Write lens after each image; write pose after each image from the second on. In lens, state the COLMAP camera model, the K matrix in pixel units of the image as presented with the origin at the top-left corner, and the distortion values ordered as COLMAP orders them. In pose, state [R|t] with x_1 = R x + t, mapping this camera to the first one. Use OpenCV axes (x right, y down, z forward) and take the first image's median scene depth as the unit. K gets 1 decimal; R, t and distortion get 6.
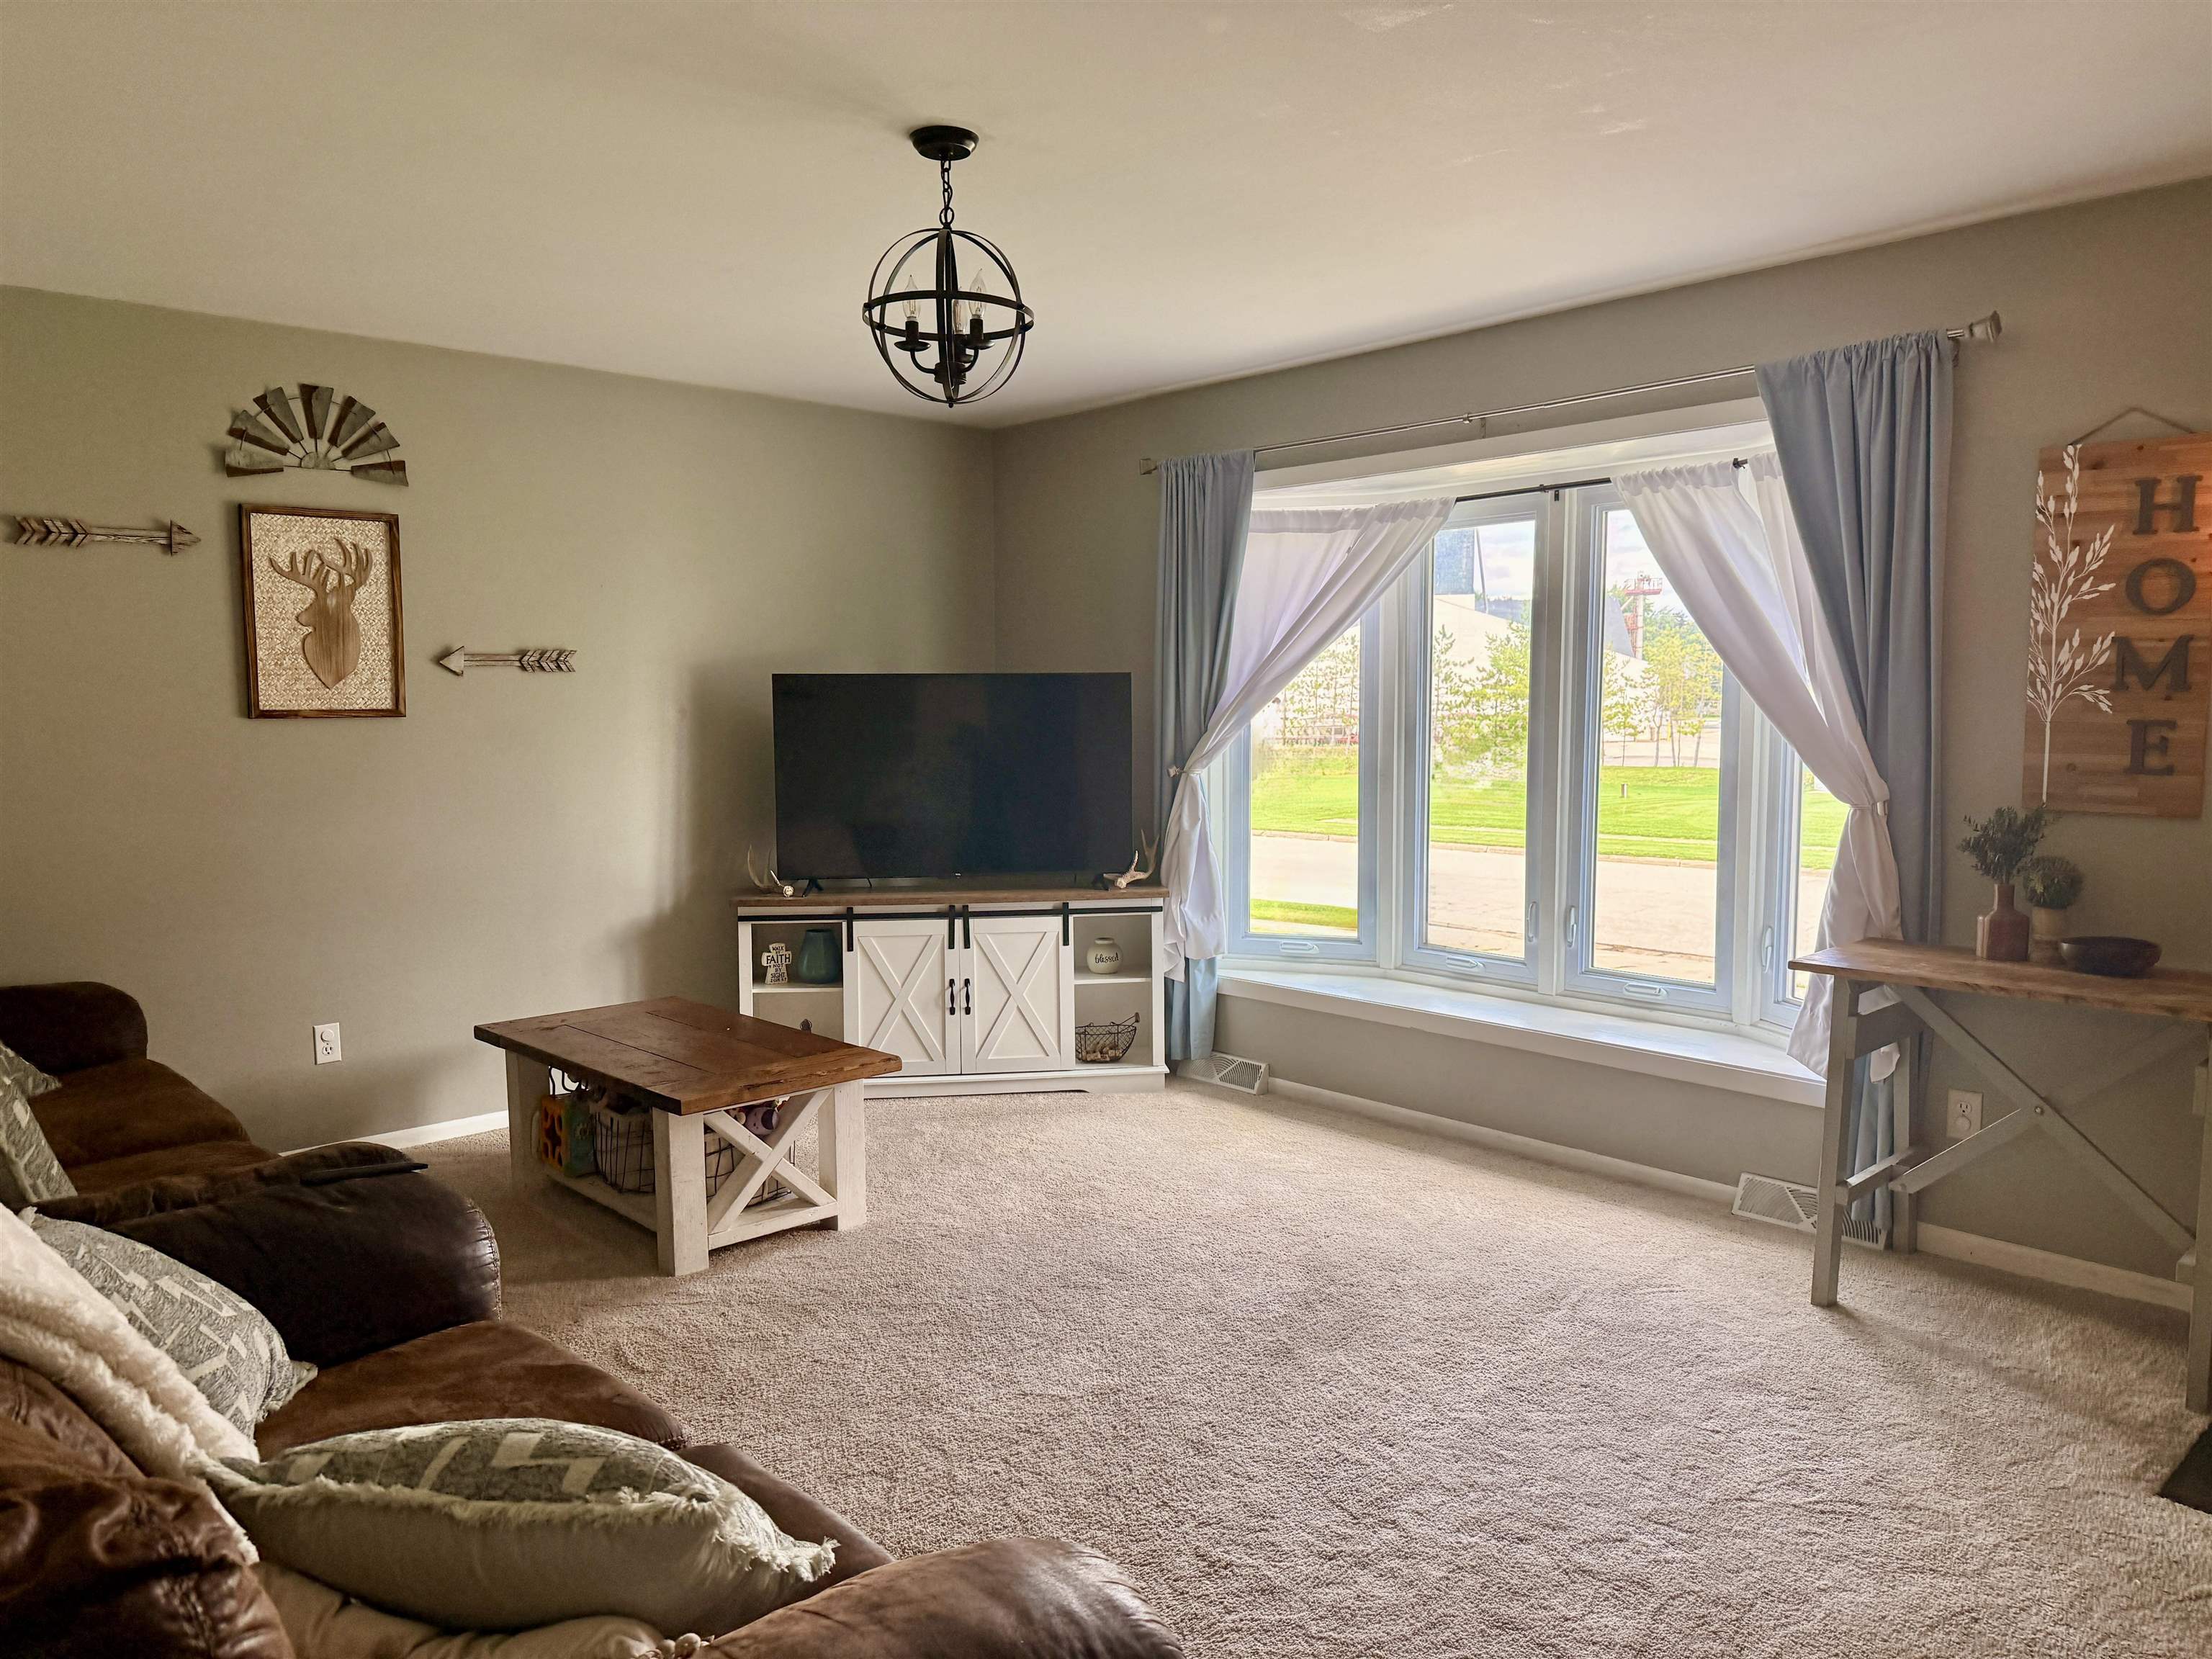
lens RADIAL K [[1508.5, 0, 1106.0], [0, 1508.5, 829.5], [0, 0, 1]] dist [0.001808, -0.101750]
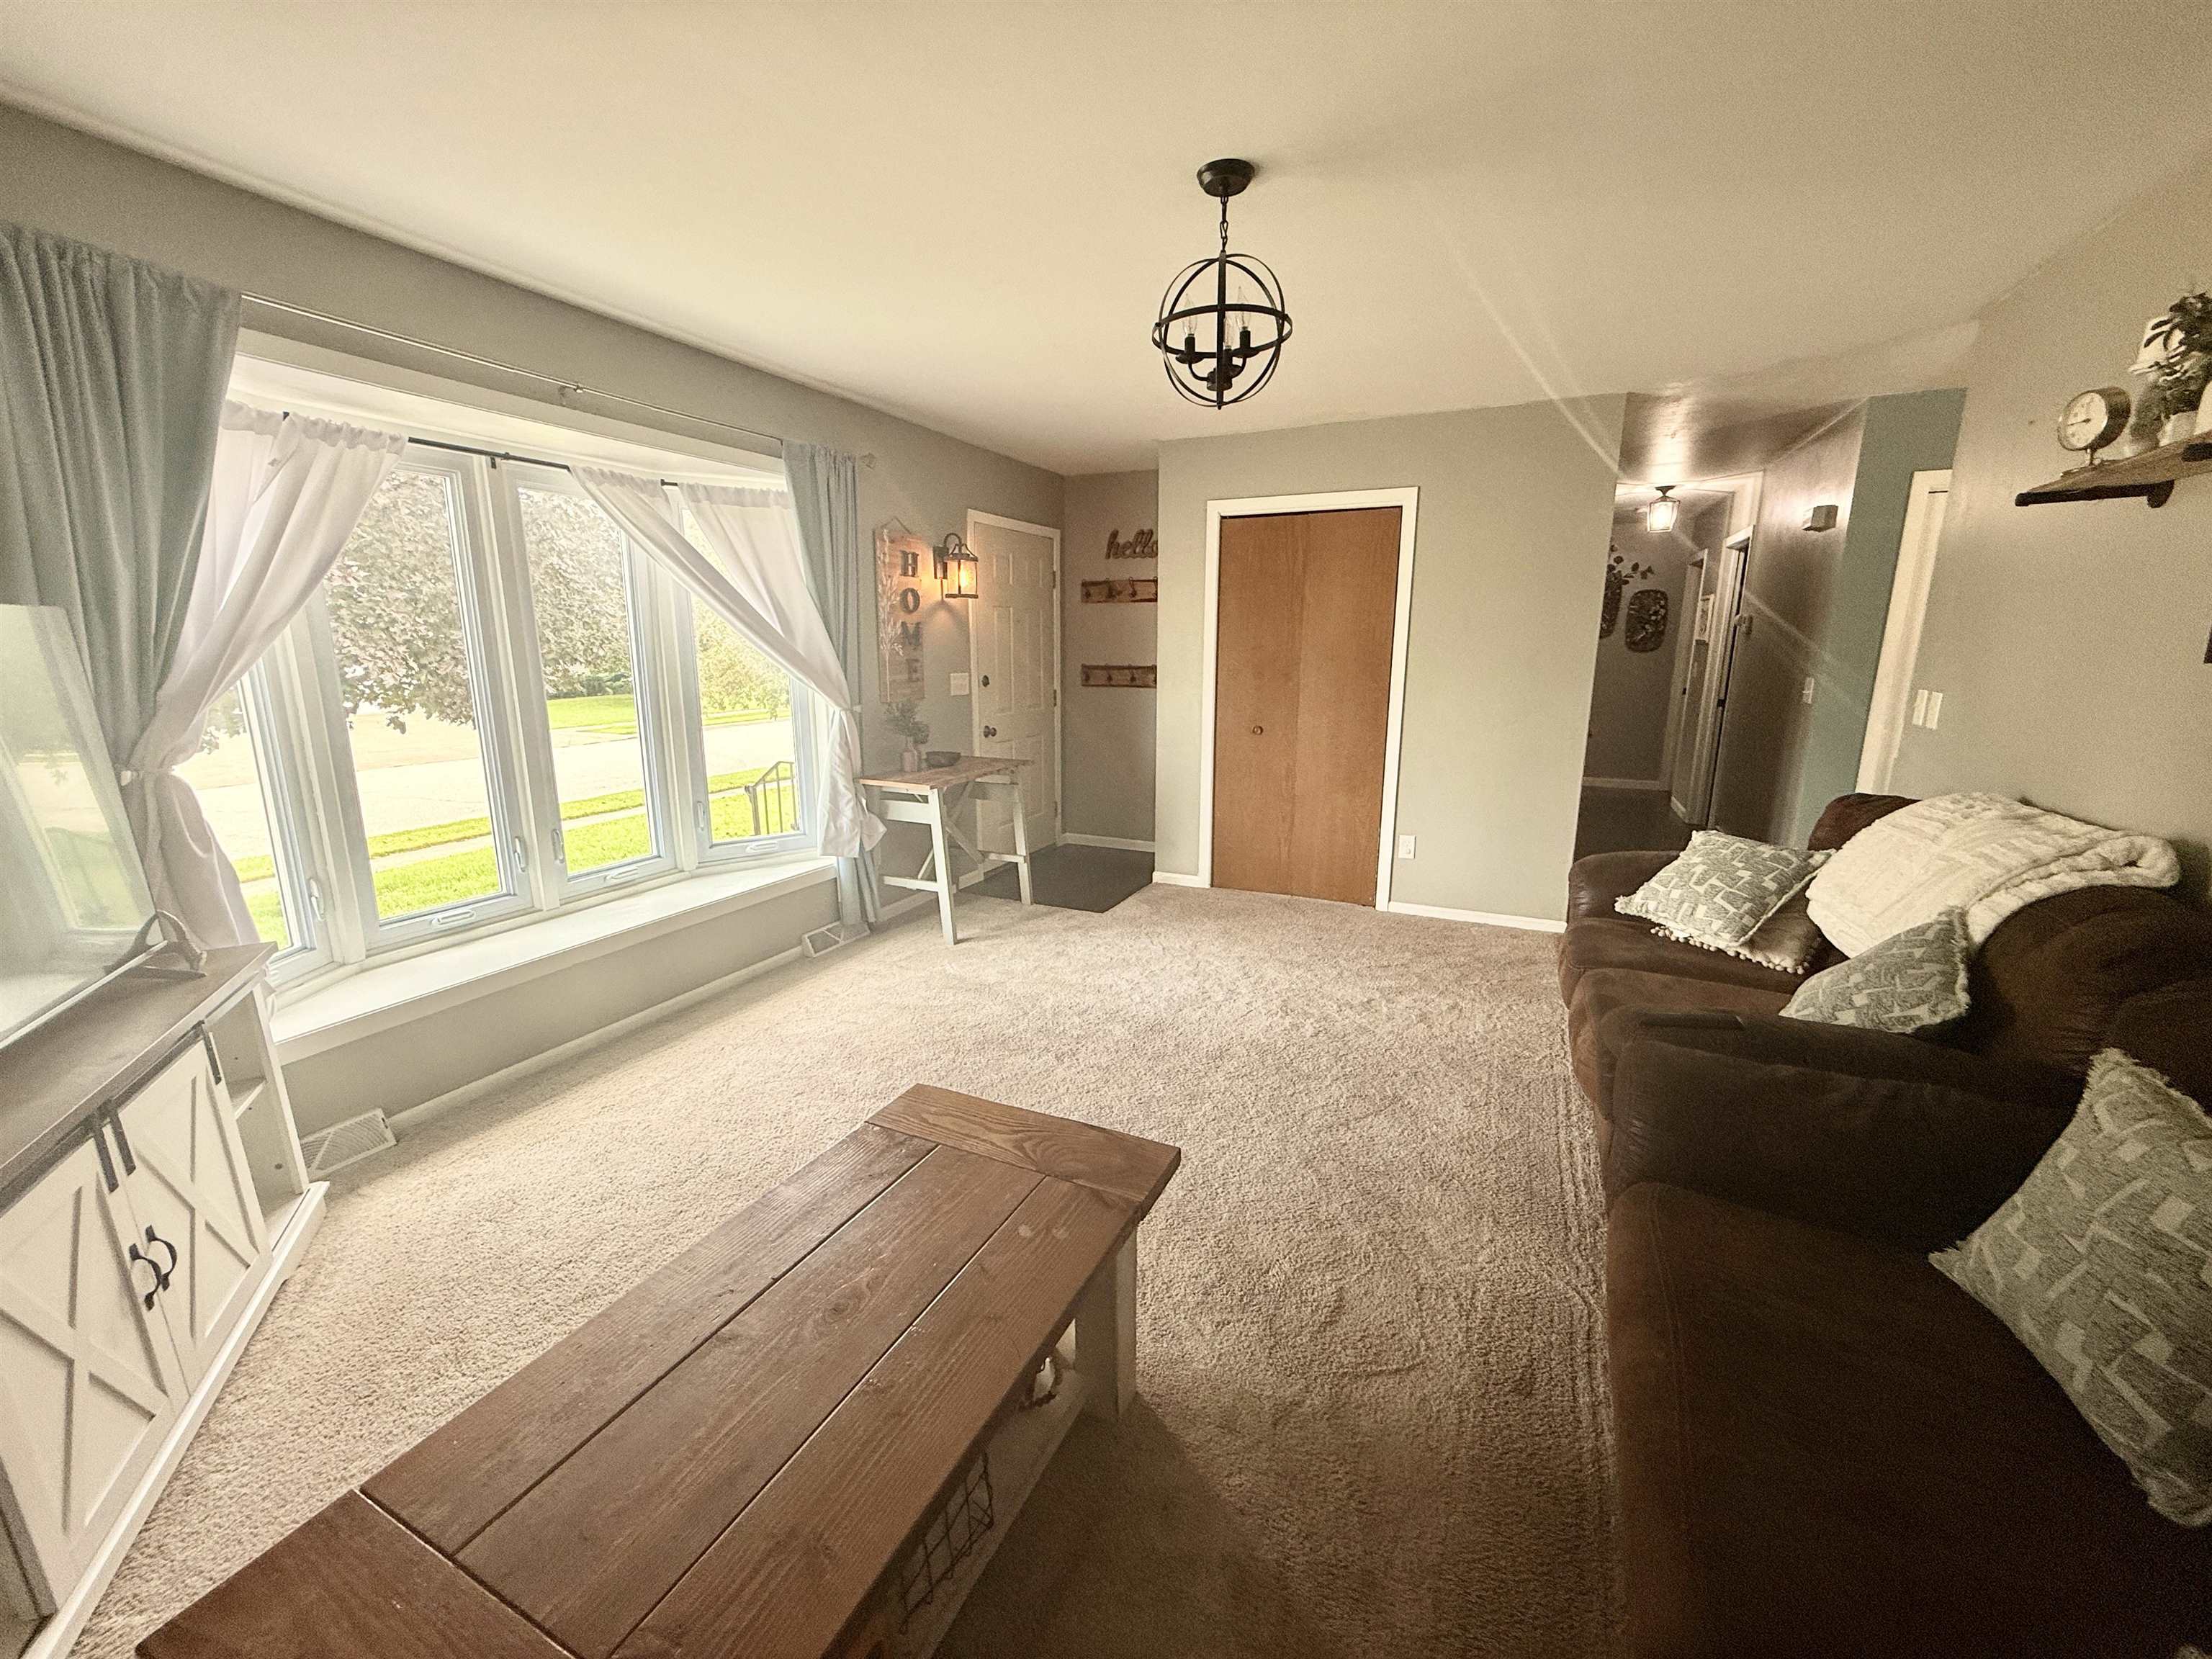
lens RADIAL K [[875.4, 0, 1106.0], [0, 875.4, 829.5], [0, 0, 1]] dist [-0.000979, -0.000086]
pose [[-0.378706, -0.189657, 0.905877, -0.710801], [0.079735, 0.968454, 0.236092, -0.115139], [-0.922076, 0.161639, -0.351637, 1.244221]]
